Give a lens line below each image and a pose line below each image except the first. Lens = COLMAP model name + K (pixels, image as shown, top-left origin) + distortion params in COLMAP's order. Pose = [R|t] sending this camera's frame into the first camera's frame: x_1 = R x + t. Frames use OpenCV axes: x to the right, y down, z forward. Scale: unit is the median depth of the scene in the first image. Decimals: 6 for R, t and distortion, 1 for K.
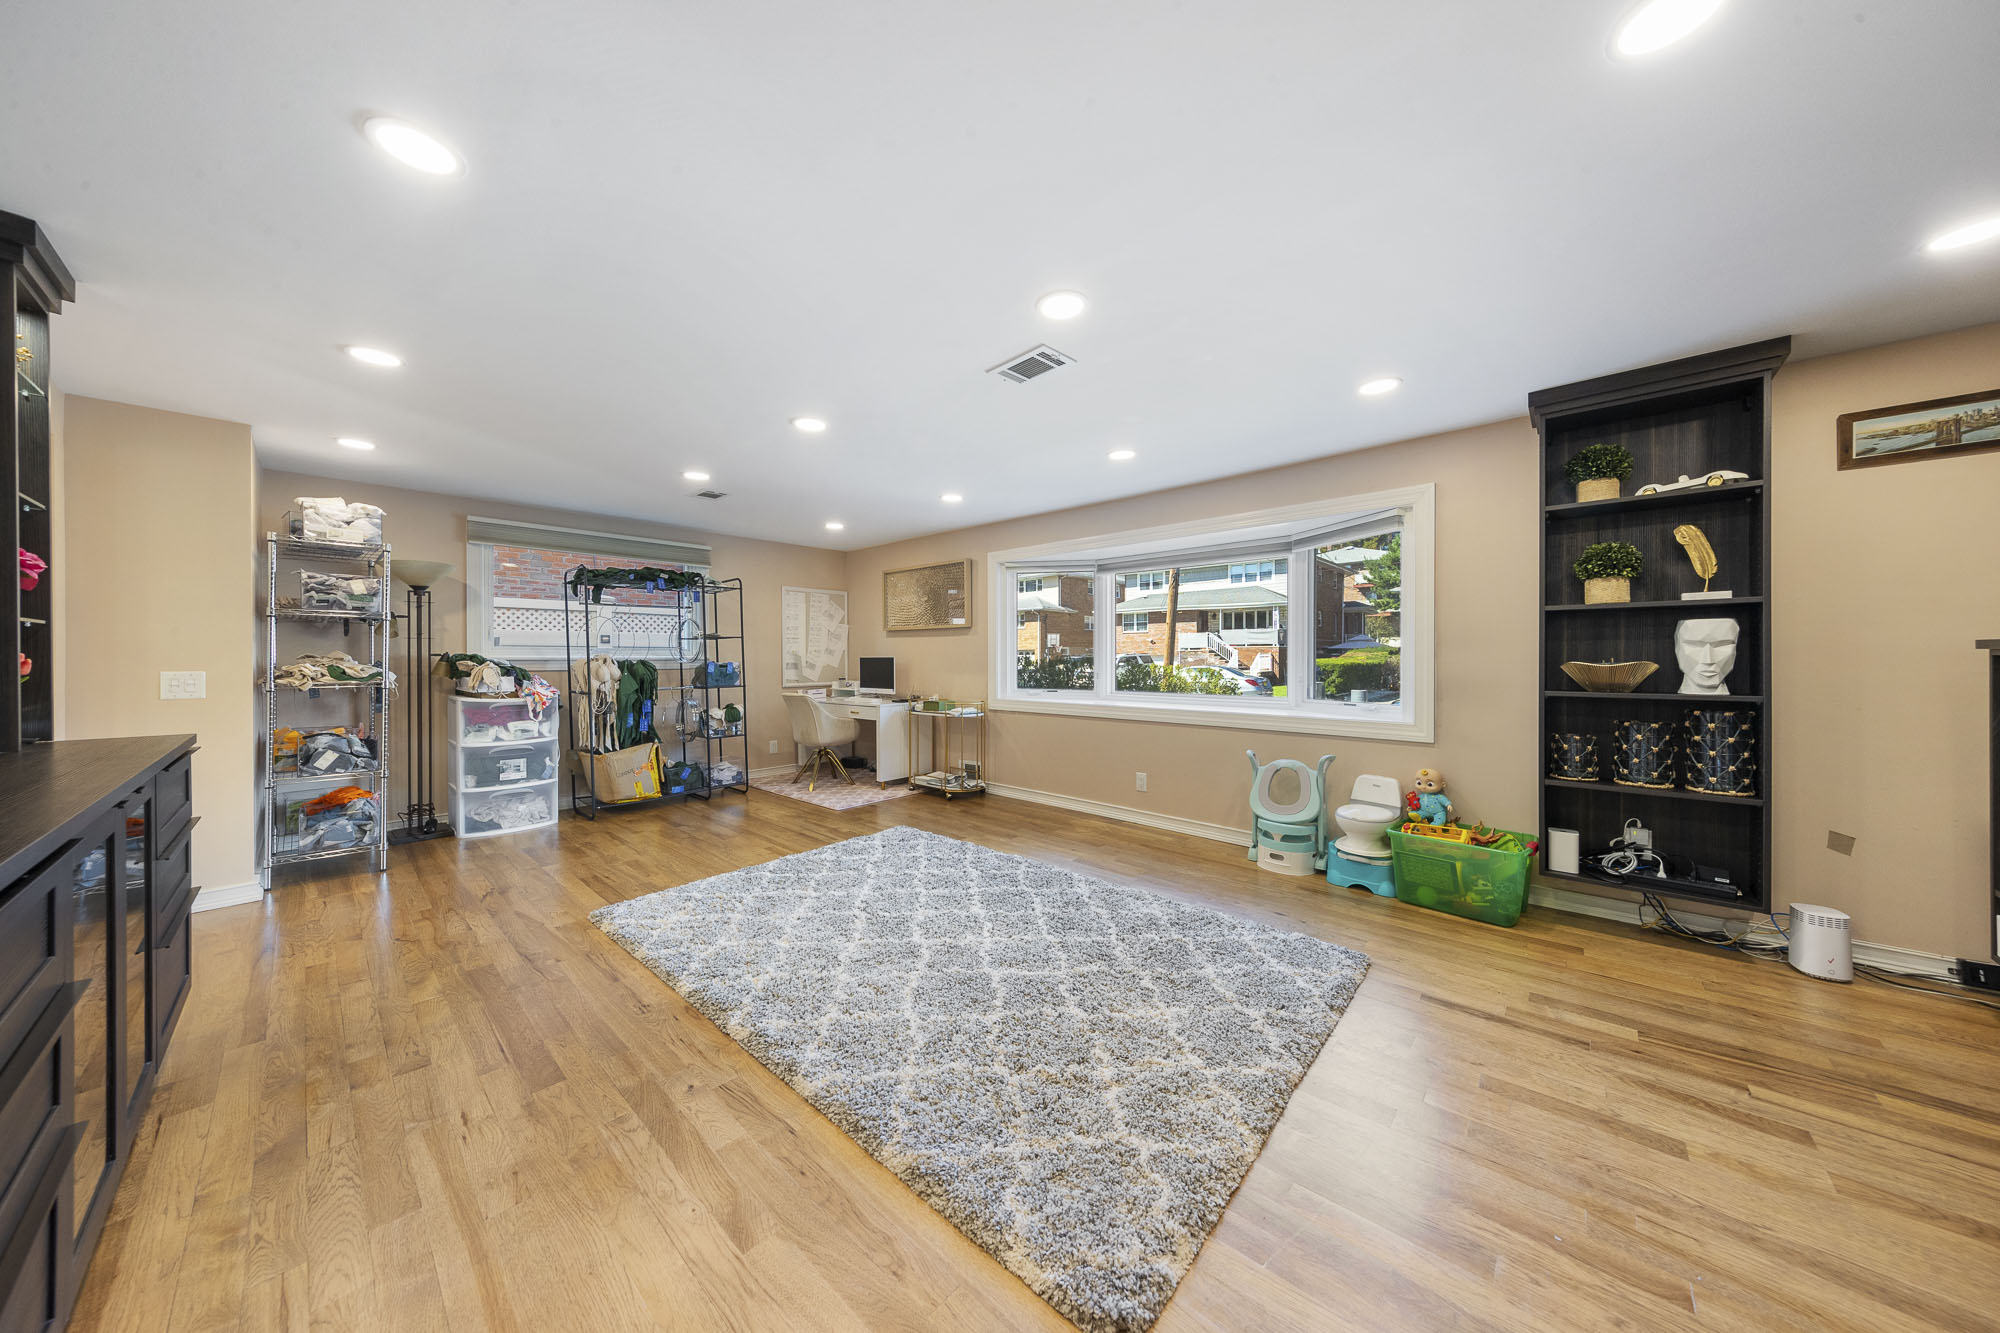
lens RADIAL K [[643.4, 0, 994.0], [0, 643.4, 646.4], [0, 0, 1]] dist [0.000540, -0.000195]
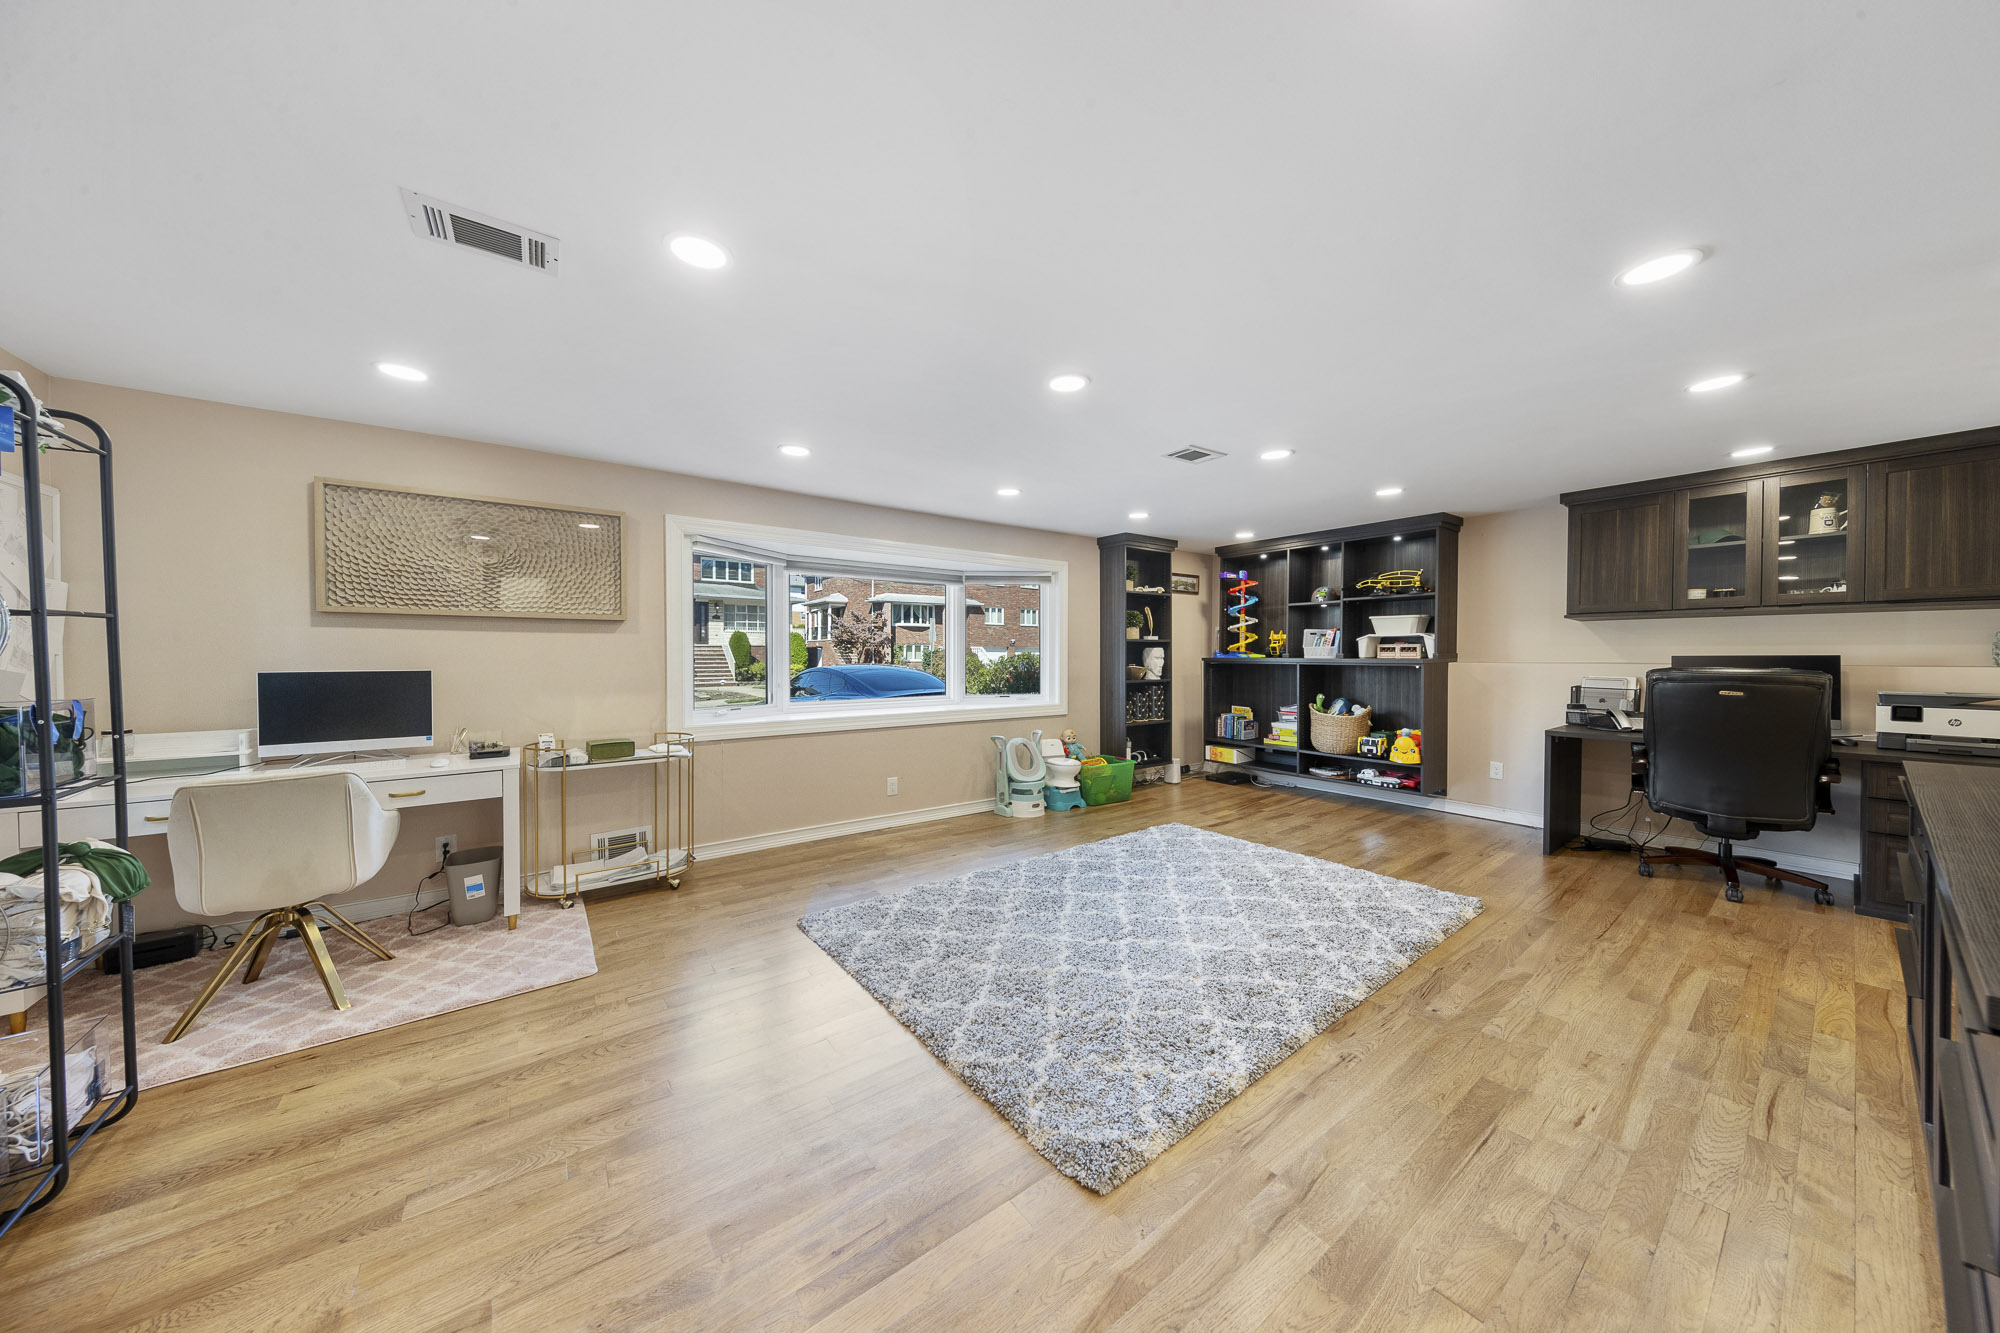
lens RADIAL K [[635.9, 0, 998.3], [0, 635.9, 650.0], [0, 0, 1]] dist [-0.000391, -0.000263]
pose [[0.179899, 0.010038, 0.983634, -1.062612], [-0.018412, 0.999807, -0.006835, -0.006658], [-0.983513, -0.016881, 0.180049, 0.924223]]
